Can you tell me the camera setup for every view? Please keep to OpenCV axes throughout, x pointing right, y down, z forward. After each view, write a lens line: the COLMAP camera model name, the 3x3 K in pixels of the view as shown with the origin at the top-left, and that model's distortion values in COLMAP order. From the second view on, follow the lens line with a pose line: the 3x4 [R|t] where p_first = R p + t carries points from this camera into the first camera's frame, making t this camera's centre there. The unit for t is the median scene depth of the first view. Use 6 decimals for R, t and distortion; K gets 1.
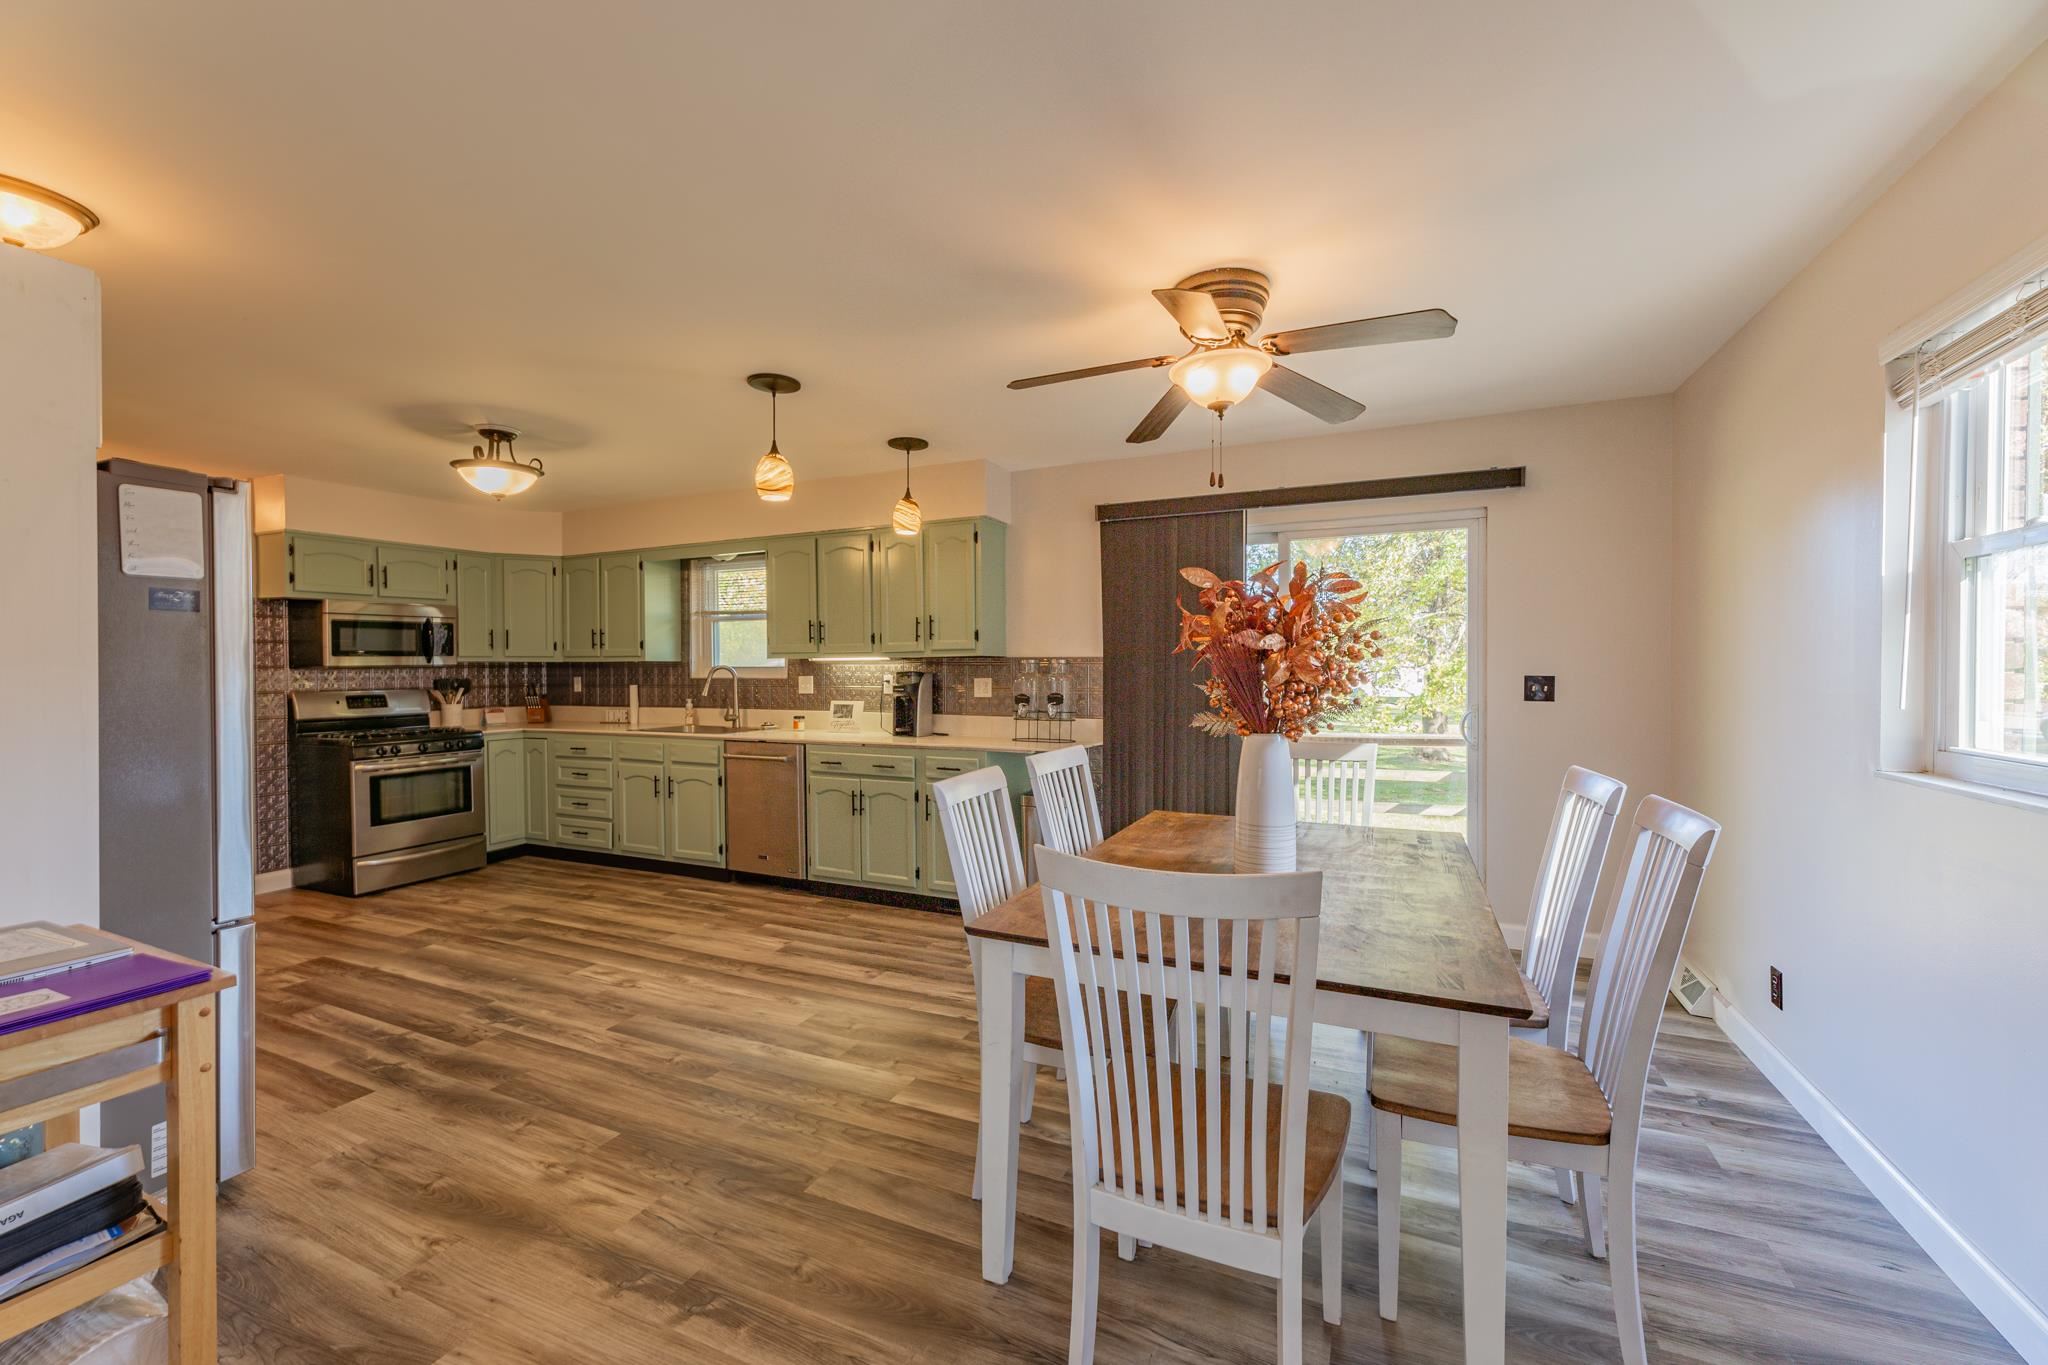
lens RADIAL K [[829.3, 0, 1016.4], [0, 829.3, 677.0], [0, 0, 1]] dist [0.003343, -0.000651]
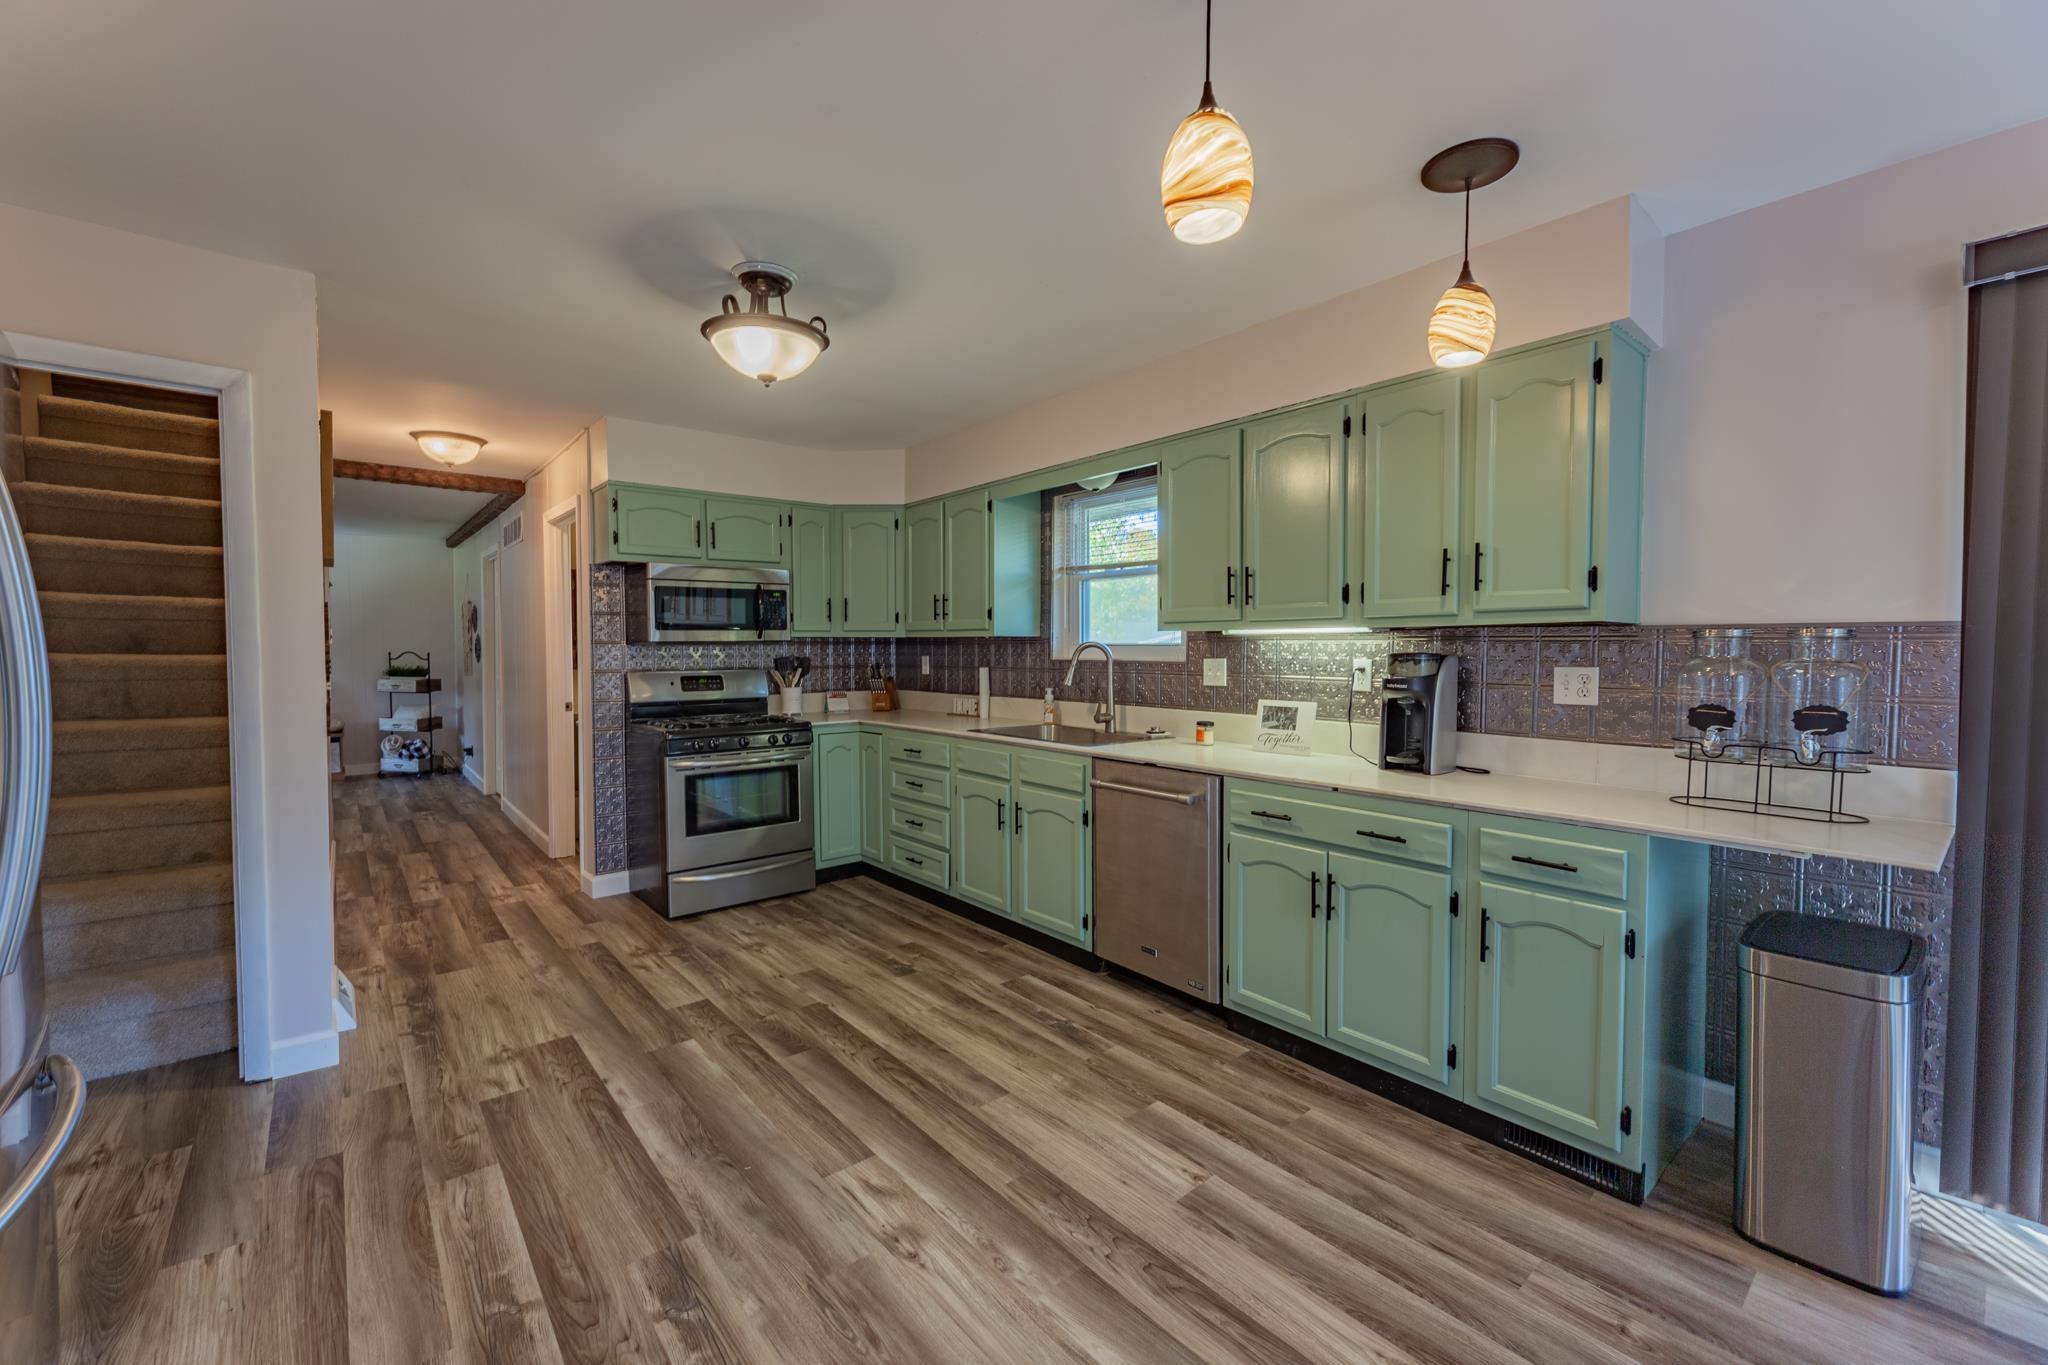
lens RADIAL K [[829.3, 0, 1011.4], [0, 829.3, 680.9], [0, 0, 1]] dist [0.003343, -0.000651]
pose [[0.901772, 0.022084, -0.431647, -0.156364], [-0.009137, 0.999445, 0.032045, -0.003890], [0.432115, -0.024954, 0.901473, 0.466076]]
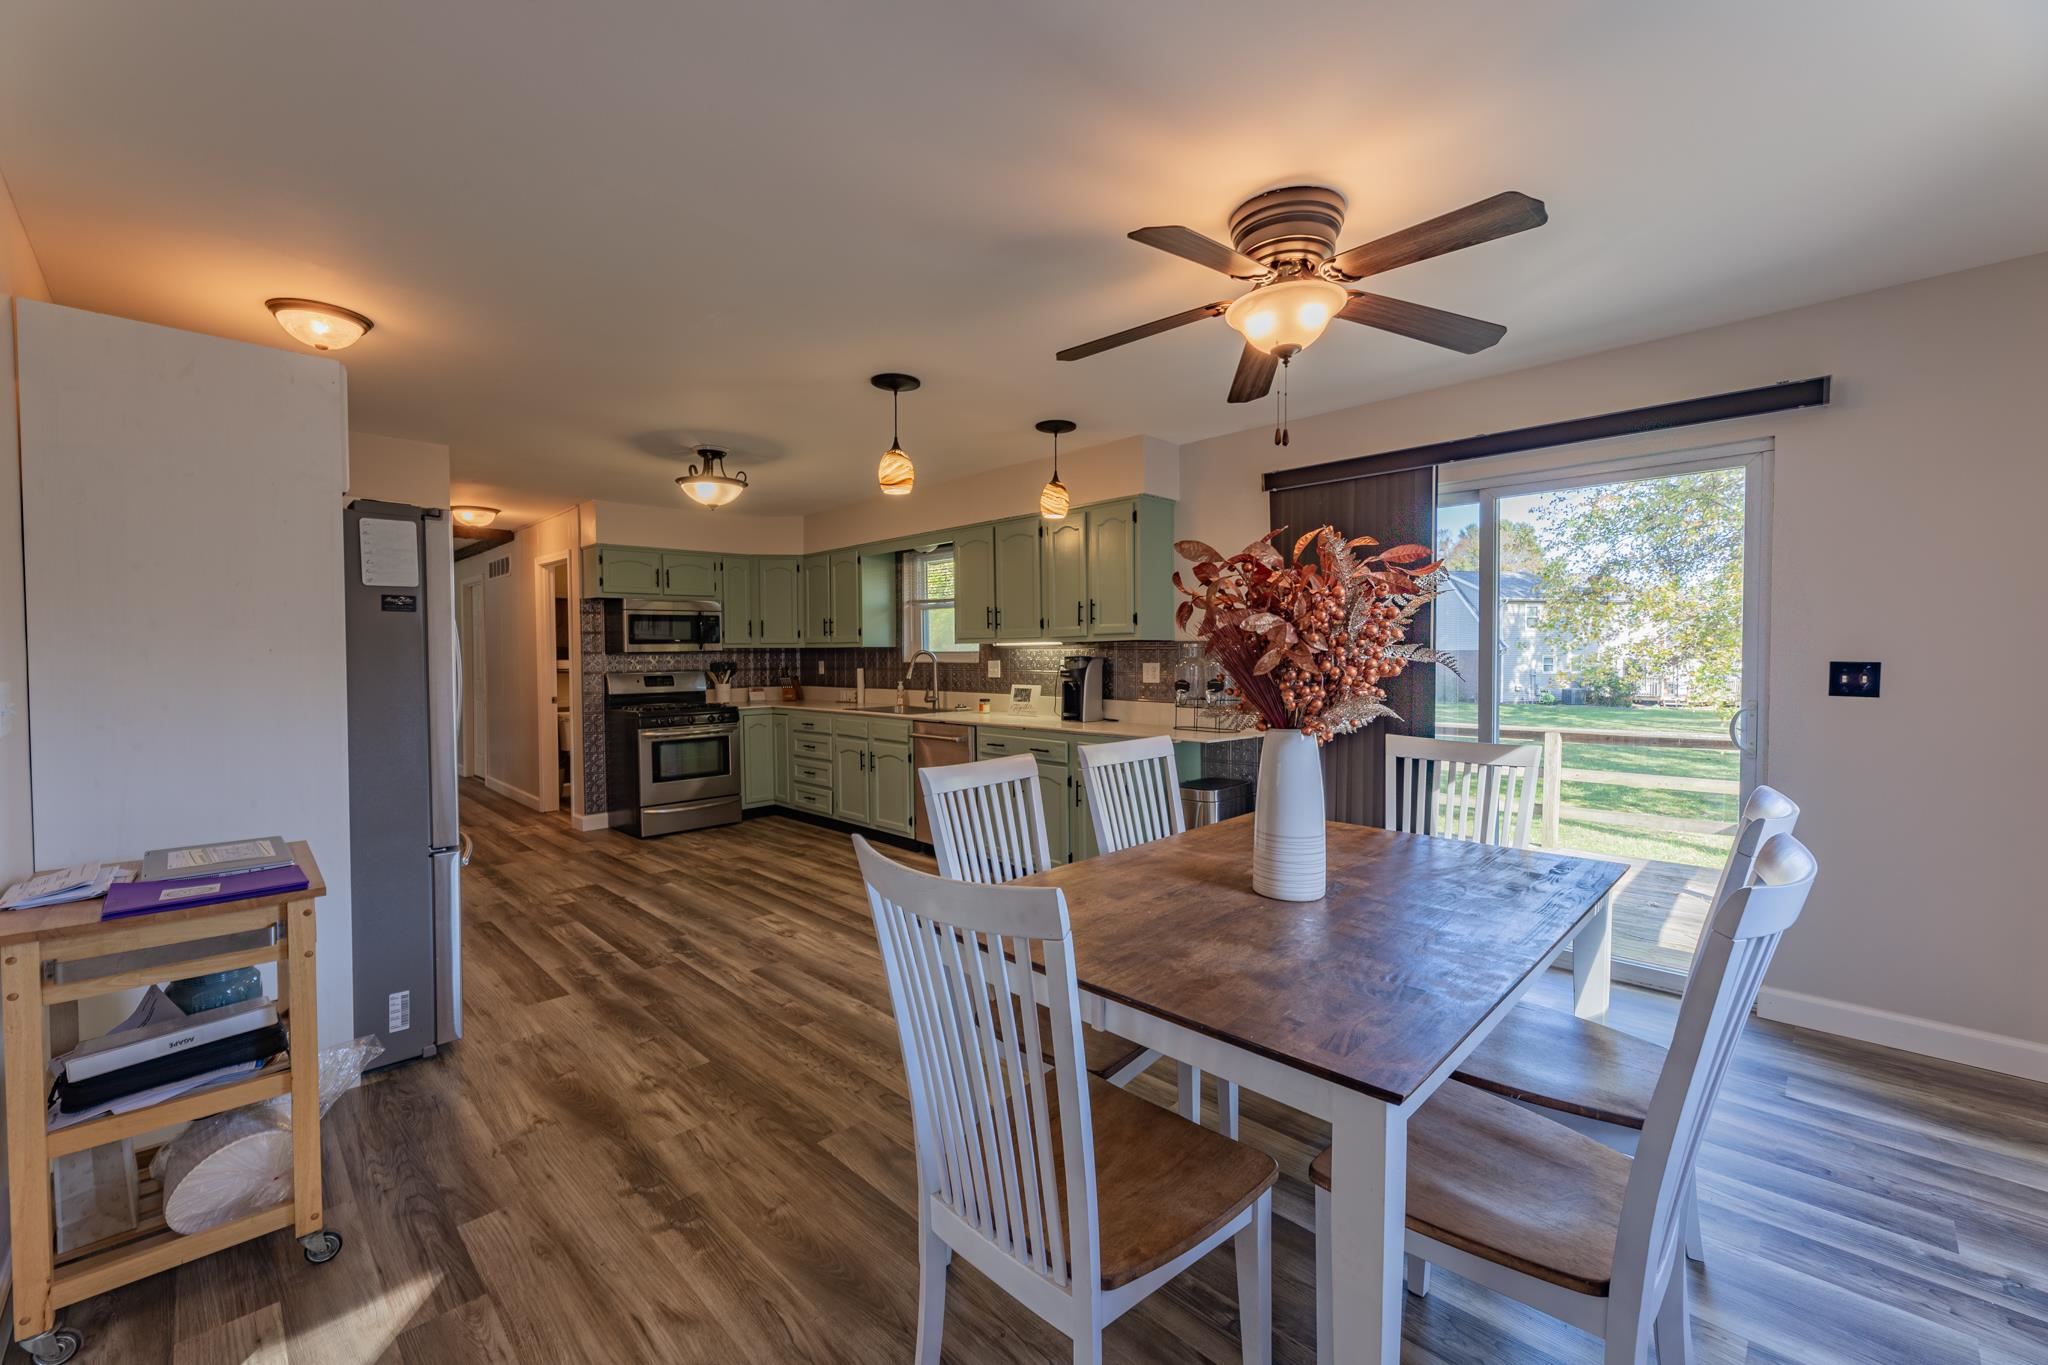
lens RADIAL K [[829.3, 0, 1011.8], [0, 829.3, 676.8], [0, 0, 1]] dist [0.003343, -0.000651]
pose [[0.936015, 0.008077, -0.351869, 0.173964], [-0.001345, 0.999811, 0.019372, -0.001185], [0.351959, -0.017660, 0.935849, 0.048396]]
